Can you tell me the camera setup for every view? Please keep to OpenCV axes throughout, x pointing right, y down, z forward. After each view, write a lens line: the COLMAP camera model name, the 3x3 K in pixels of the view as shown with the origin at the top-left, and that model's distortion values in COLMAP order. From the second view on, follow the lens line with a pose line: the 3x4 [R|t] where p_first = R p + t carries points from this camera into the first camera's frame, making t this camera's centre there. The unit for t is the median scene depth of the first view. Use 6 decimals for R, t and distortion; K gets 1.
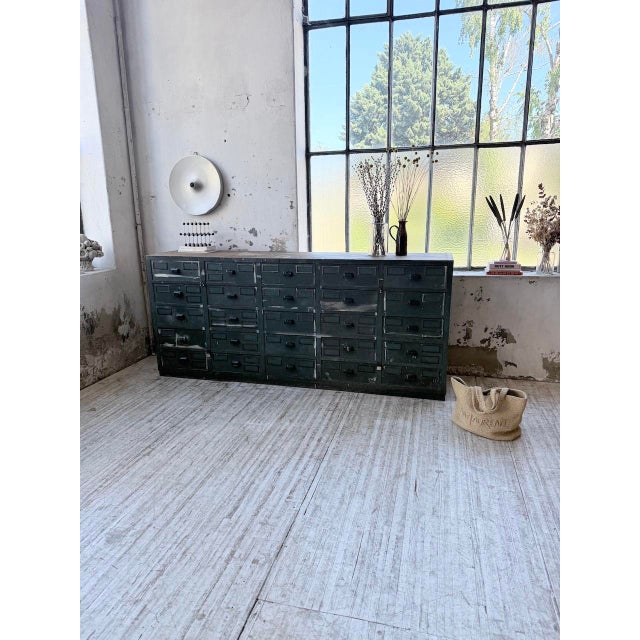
lens RADIAL K [[453.8, 0, 323.9], [0, 453.8, 320.6], [0, 0, 1]] dist [0.070938, -0.106418]
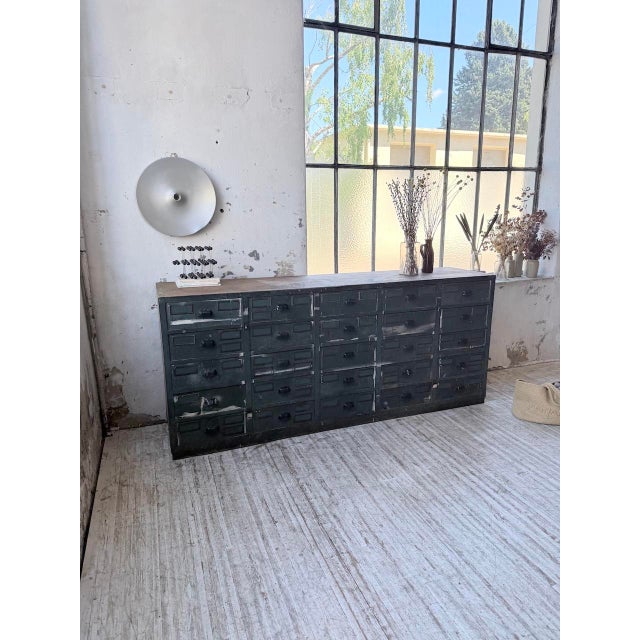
lens RADIAL K [[453.8, 0, 324.0], [0, 453.8, 315.7], [0, 0, 1]] dist [0.070938, -0.106418]
pose [[0.816028, -0.122524, 0.564878, -0.594607], [0.130101, 0.991132, 0.027035, -0.101831], [-0.563181, 0.051430, 0.824732, 0.283971]]
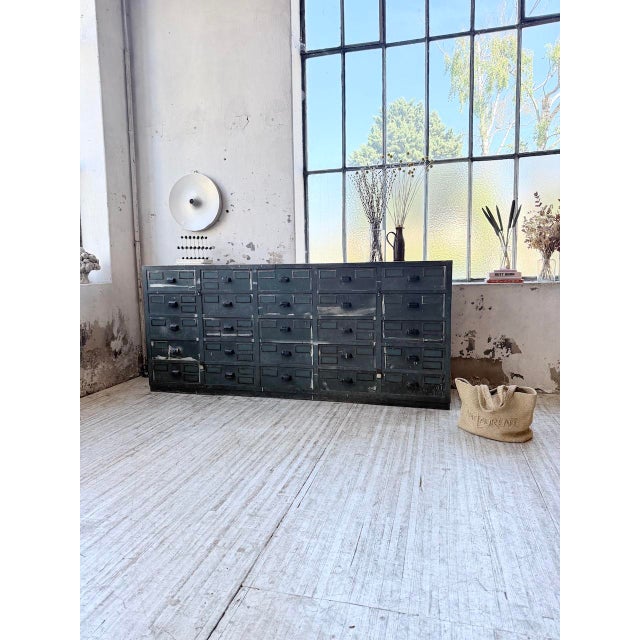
lens RADIAL K [[453.8, 0, 319.7], [0, 453.8, 314.6], [0, 0, 1]] dist [0.070938, -0.106418]
pose [[0.999944, -0.004221, -0.009693, 0.006444], [0.002886, 0.991005, -0.133790, 0.099423], [0.010170, 0.133755, 0.990962, 0.033194]]
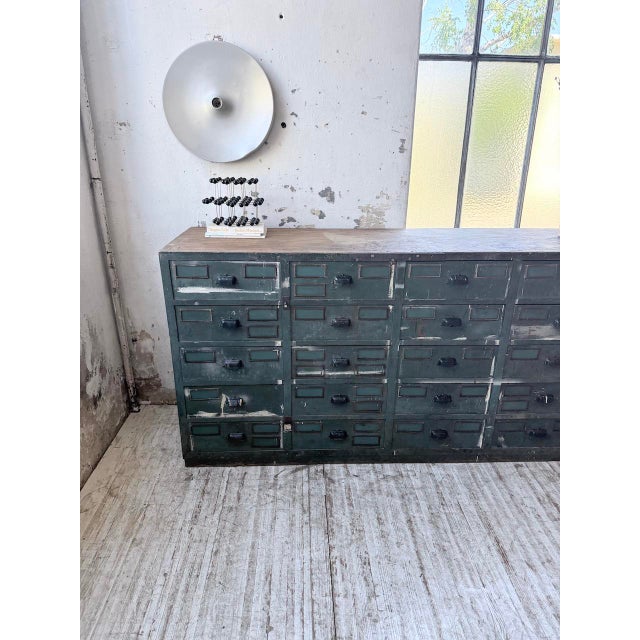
lens RADIAL K [[453.8, 0, 316.2], [0, 453.8, 319.4], [0, 0, 1]] dist [0.070938, -0.106418]
pose [[0.960214, -0.081216, 0.267194, -0.372247], [0.046723, 0.990012, 0.133016, -0.130383], [-0.275328, -0.115240, 0.954418, 0.496267]]
